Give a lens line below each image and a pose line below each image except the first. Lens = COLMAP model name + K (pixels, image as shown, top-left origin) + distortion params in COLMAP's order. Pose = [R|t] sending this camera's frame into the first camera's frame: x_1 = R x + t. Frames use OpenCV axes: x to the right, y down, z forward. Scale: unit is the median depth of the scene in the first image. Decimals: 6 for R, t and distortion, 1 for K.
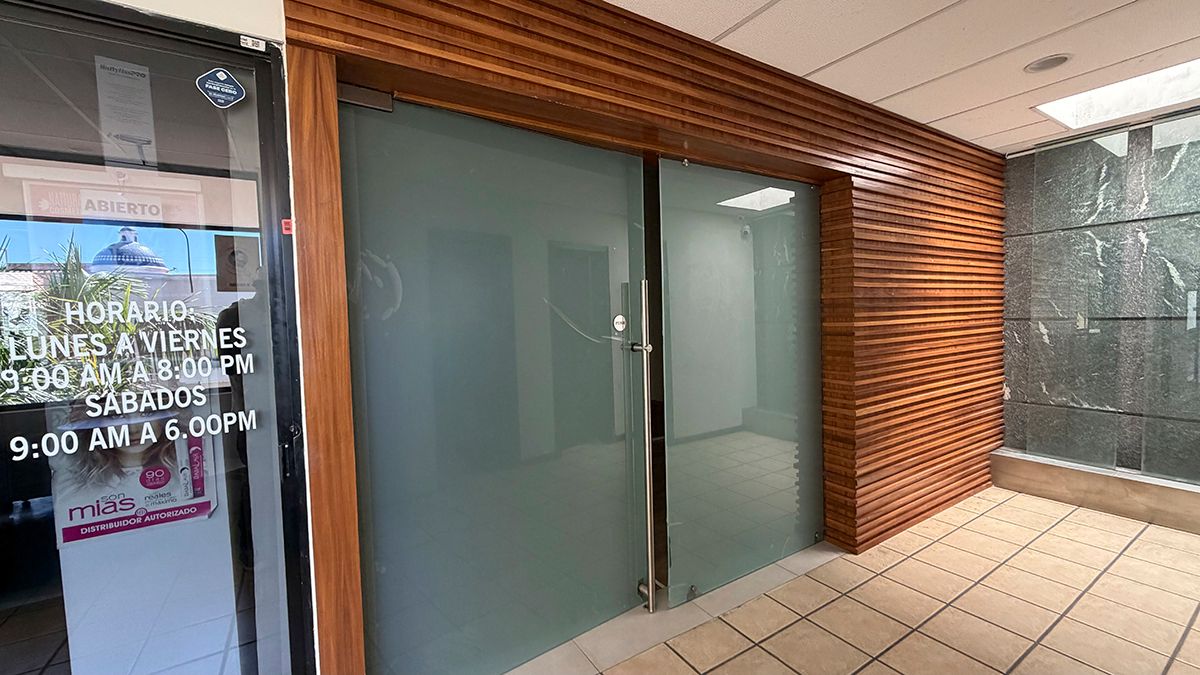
lens RADIAL K [[481.0, 0, 600.7], [0, 481.0, 333.5], [0, 0, 1]] dist [0.000175, 0.000144]
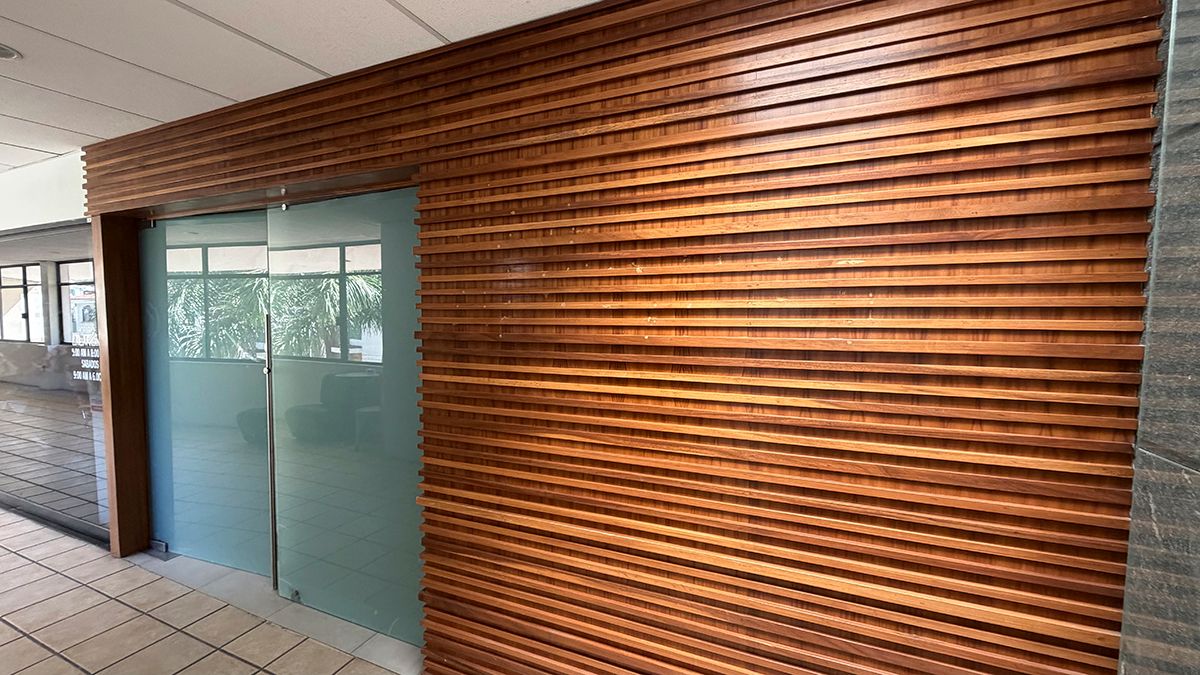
lens RADIAL K [[481.0, 0, 598.7], [0, 481.0, 343.9], [0, 0, 1]] dist [0.000175, 0.000144]
pose [[0.560097, 0.070168, -0.825450, 1.086908], [-0.057893, 0.997286, 0.045492, -0.098588], [0.826401, 0.022307, 0.562639, 0.705856]]
